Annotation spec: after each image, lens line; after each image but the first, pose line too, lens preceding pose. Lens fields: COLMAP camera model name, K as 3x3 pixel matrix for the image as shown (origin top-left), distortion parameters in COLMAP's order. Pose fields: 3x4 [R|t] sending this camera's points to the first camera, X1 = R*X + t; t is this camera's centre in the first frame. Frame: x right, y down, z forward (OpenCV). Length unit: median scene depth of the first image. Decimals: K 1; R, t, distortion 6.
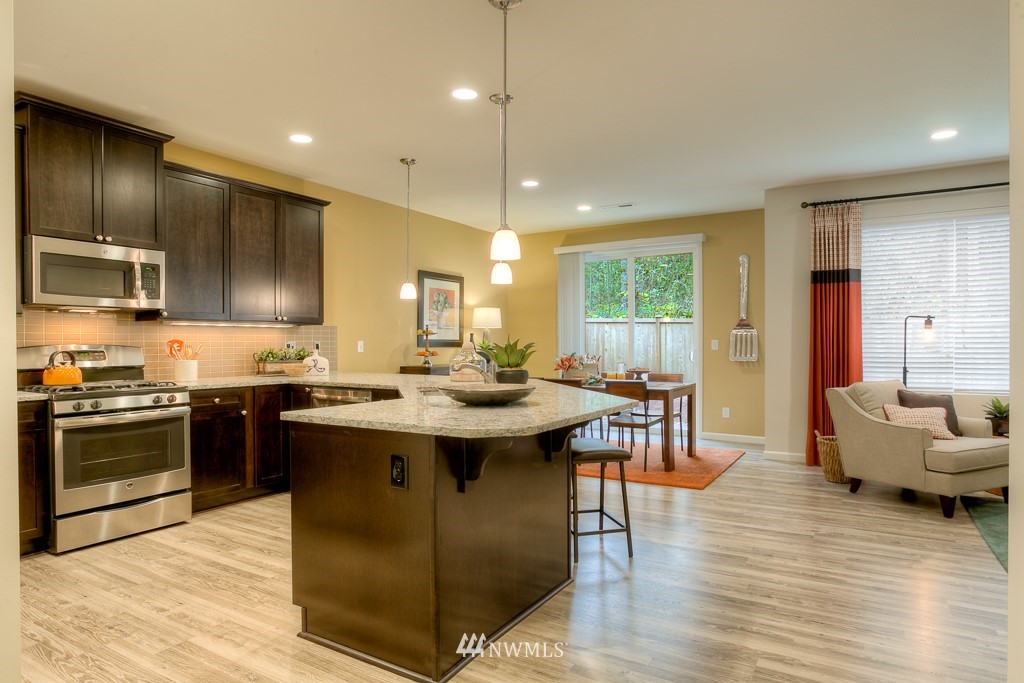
lens RADIAL K [[599.3, 0, 511.9], [0, 599.3, 341.5], [0, 0, 1]] dist [-0.043743, 0.001786]
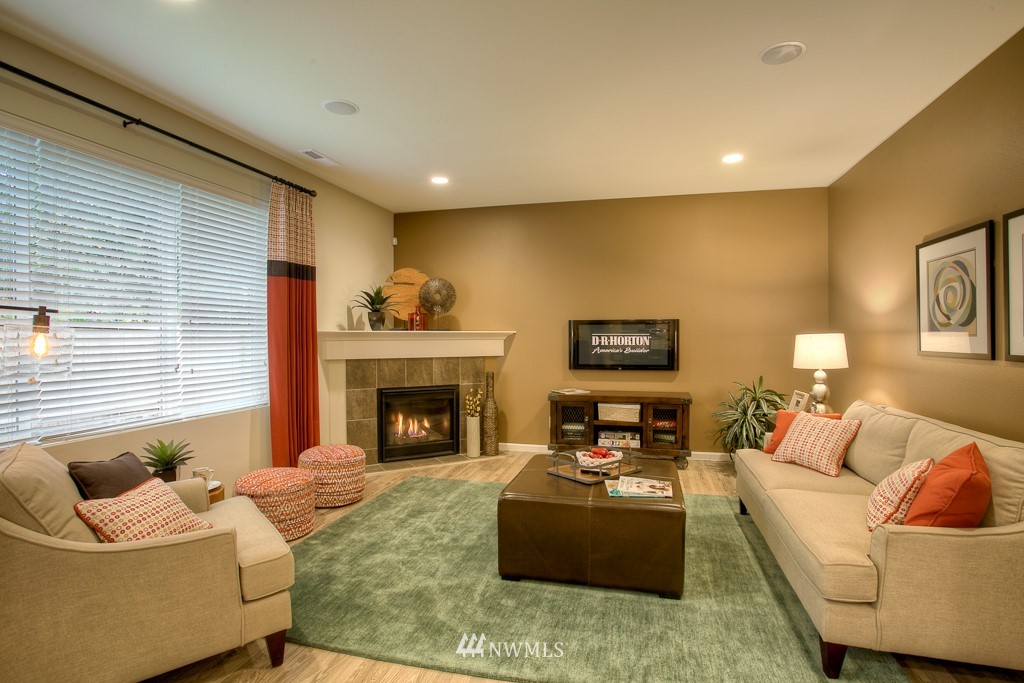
lens RADIAL K [[509.3, 0, 513.3], [0, 509.3, 344.0], [0, 0, 1]] dist [-0.052100, 0.022345]
pose [[-0.293424, -0.003775, 0.955975, 0.139314], [0.010907, 0.999914, 0.007296, -0.008904], [-0.955920, 0.012567, -0.293357, 0.611941]]
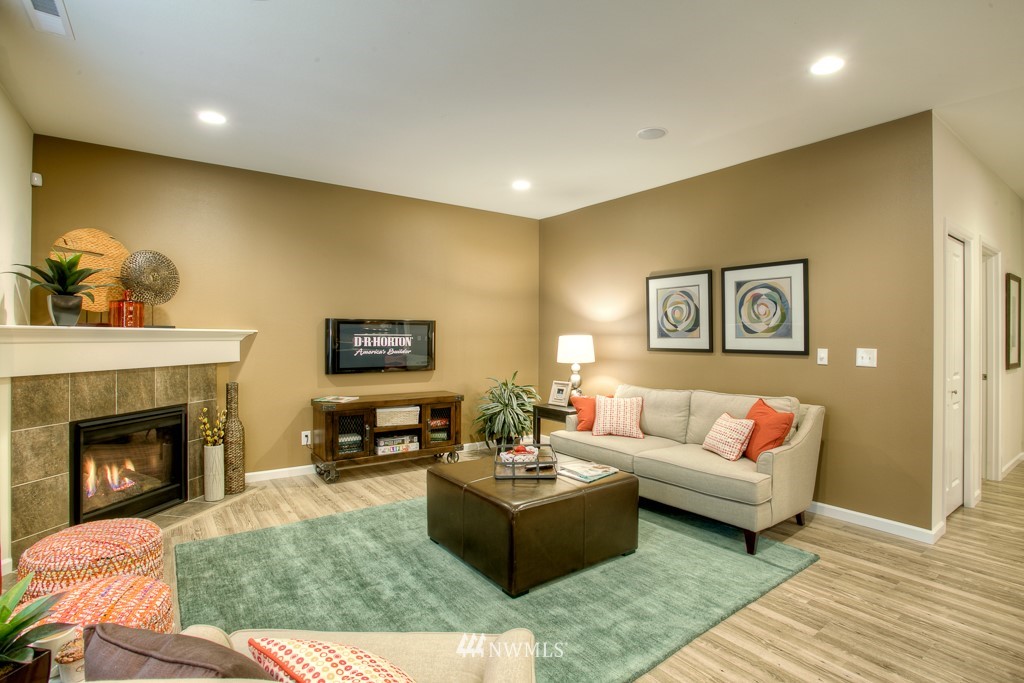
lens RADIAL K [[509.3, 0, 526.6], [0, 509.3, 336.1], [0, 0, 1]] dist [-0.052100, 0.022345]
pose [[-0.930374, 0.007615, 0.366532, 0.355037], [0.008530, 0.999963, 0.000878, -0.013117], [-0.366512, 0.003943, -0.930405, 0.826005]]
